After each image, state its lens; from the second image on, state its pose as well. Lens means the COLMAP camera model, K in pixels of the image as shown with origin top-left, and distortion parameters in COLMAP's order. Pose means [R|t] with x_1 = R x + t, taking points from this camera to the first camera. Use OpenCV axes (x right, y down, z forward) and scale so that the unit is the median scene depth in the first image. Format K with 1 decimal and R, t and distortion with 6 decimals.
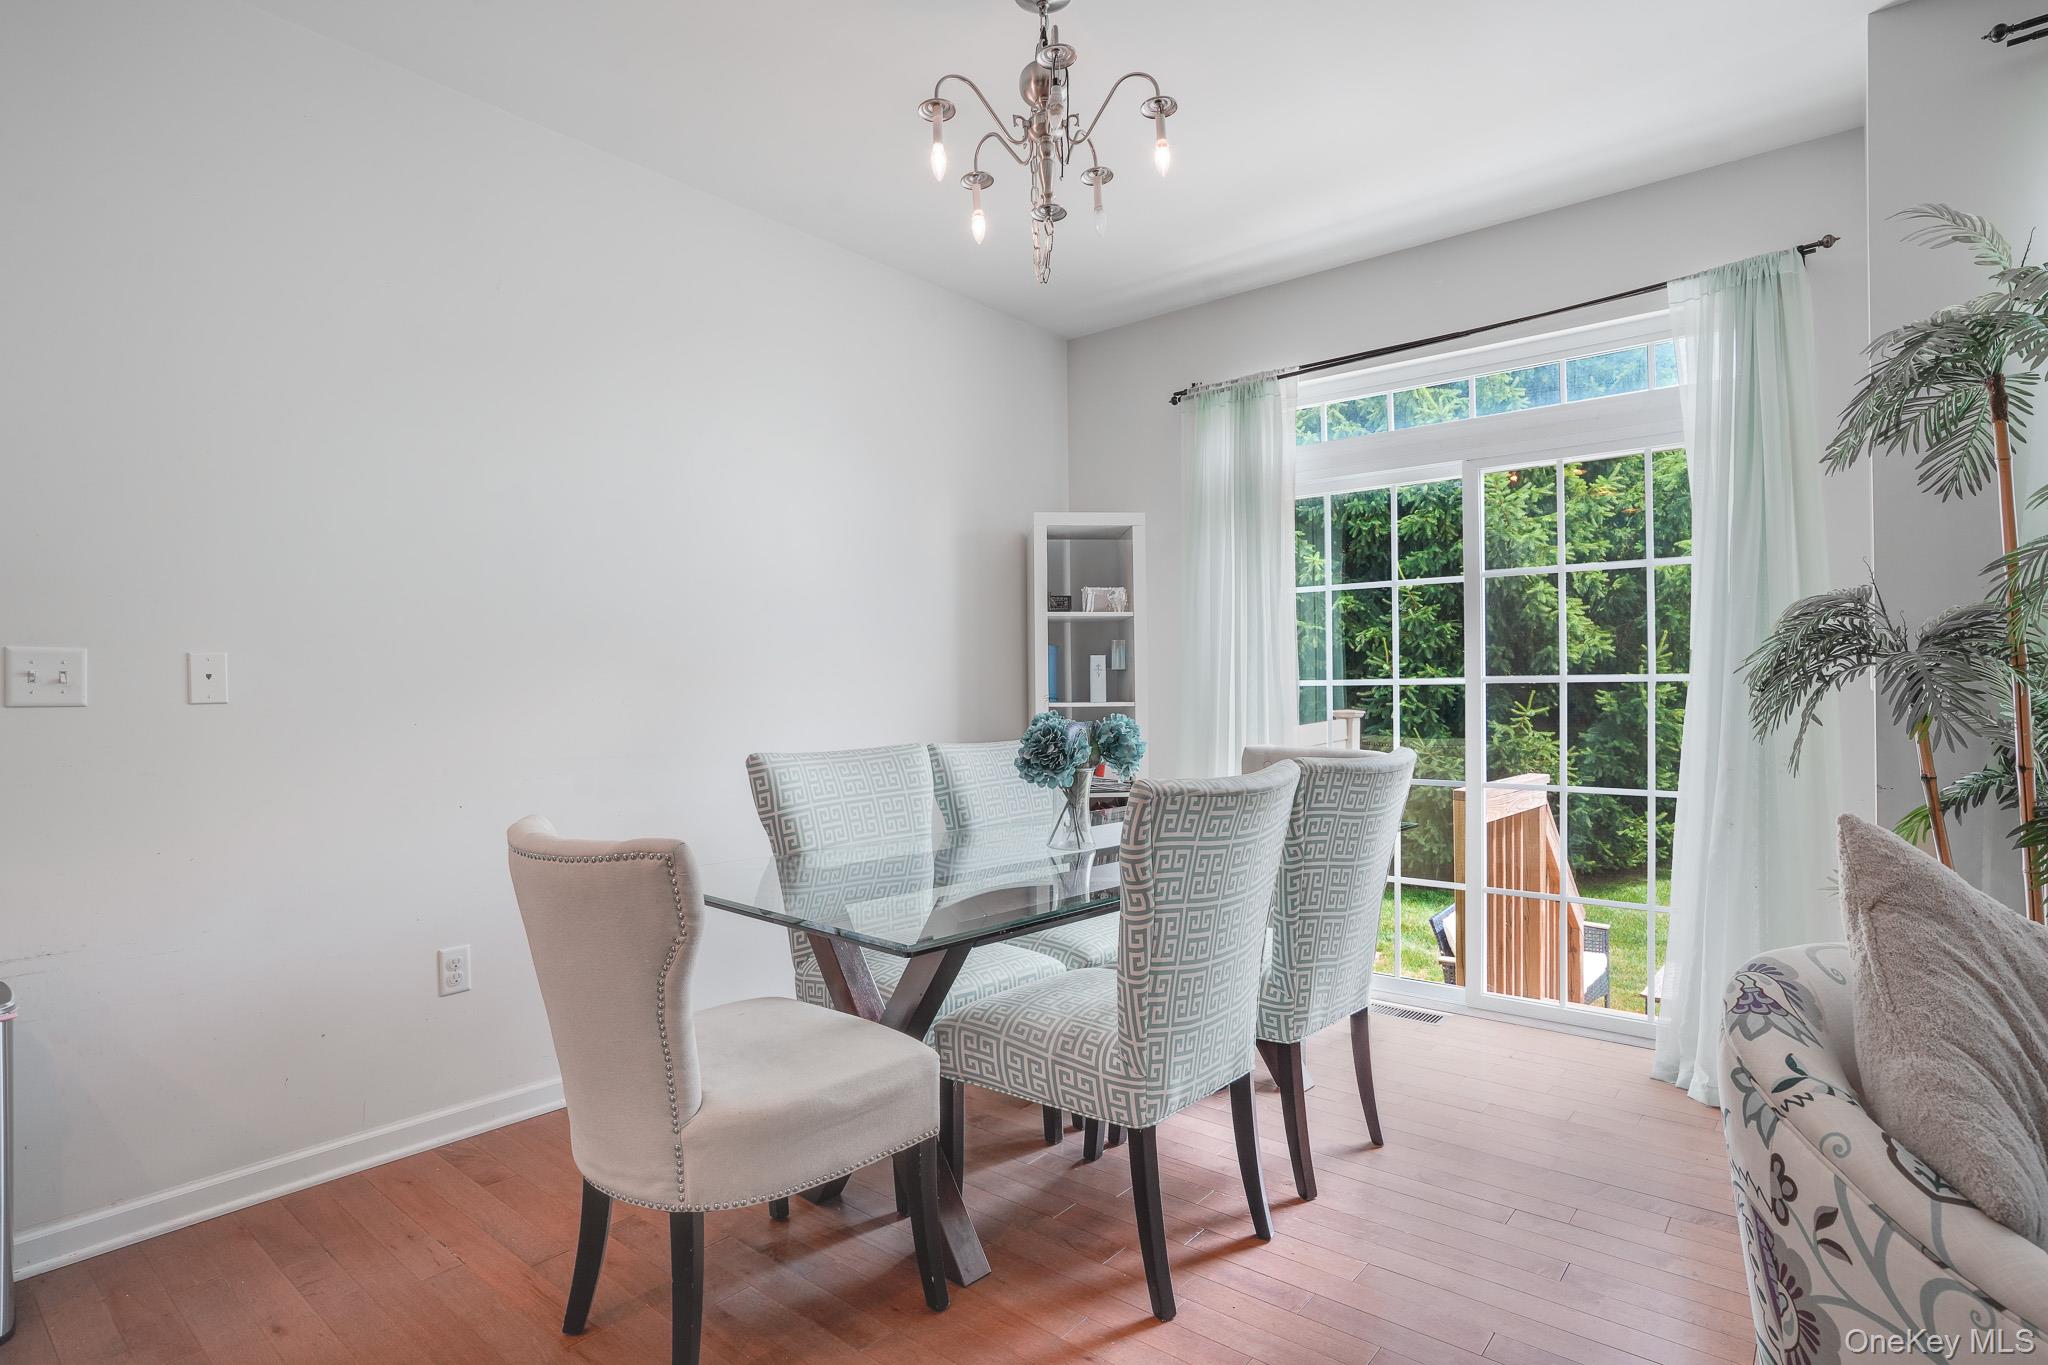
lens RADIAL K [[988.1, 0, 1017.2], [0, 988.1, 707.8], [0, 0, 1]] dist [-0.064175, 0.032281]
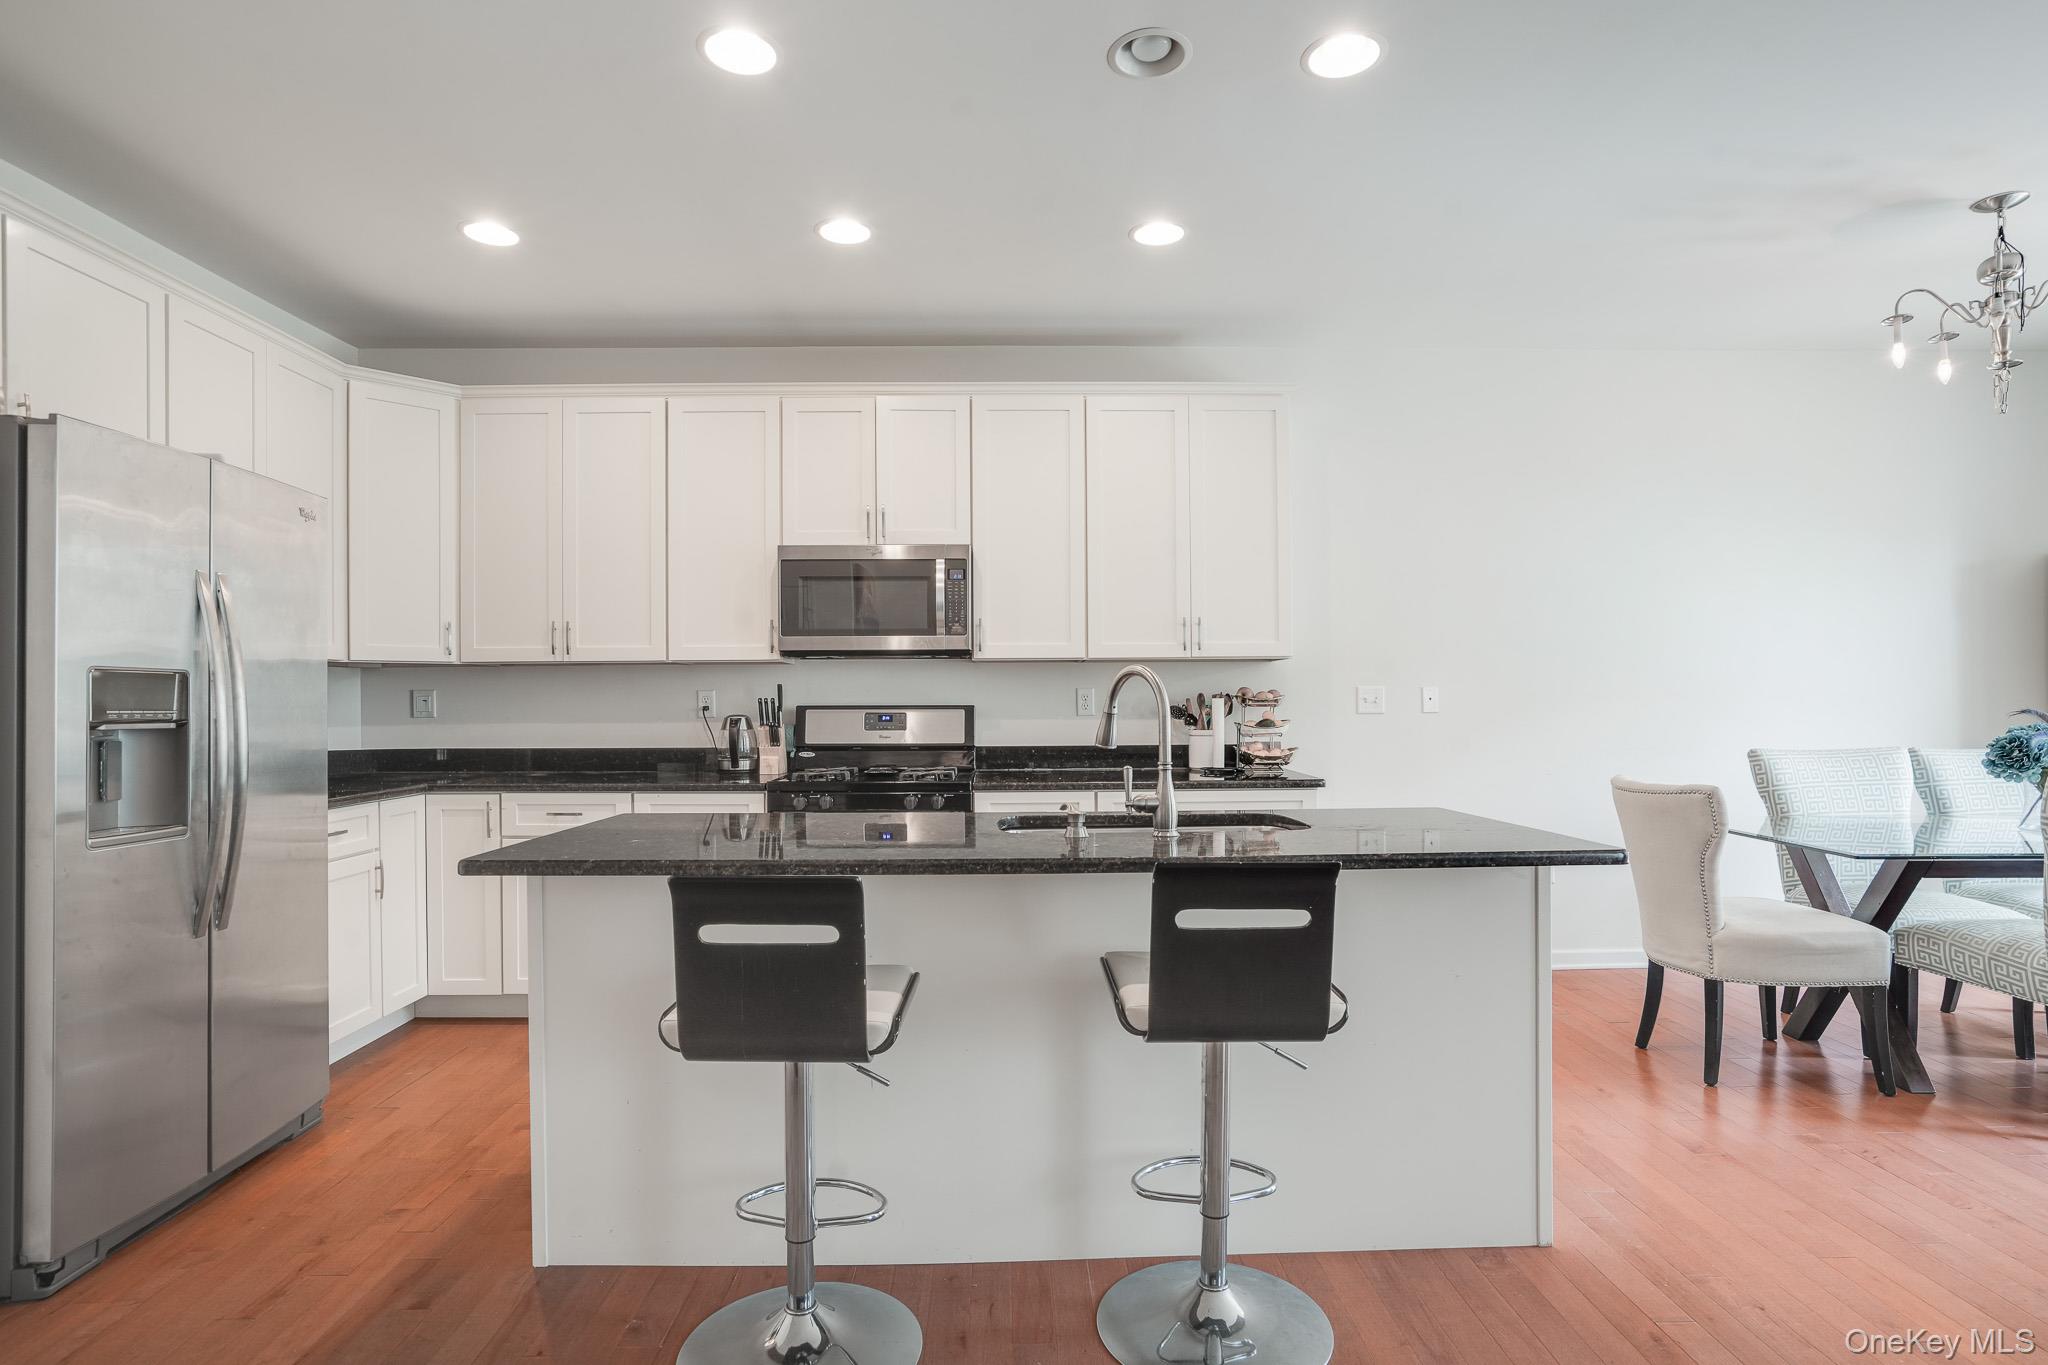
lens RADIAL K [[1043.6, 0, 1028.1], [0, 1043.6, 695.4], [0, 0, 1]] dist [-0.035925, 0.020955]
pose [[0.651223, -0.001285, -0.758885, 0.260601], [-0.007034, 0.999945, -0.007729, -0.019352], [0.758854, 0.010371, 0.651179, -1.099270]]
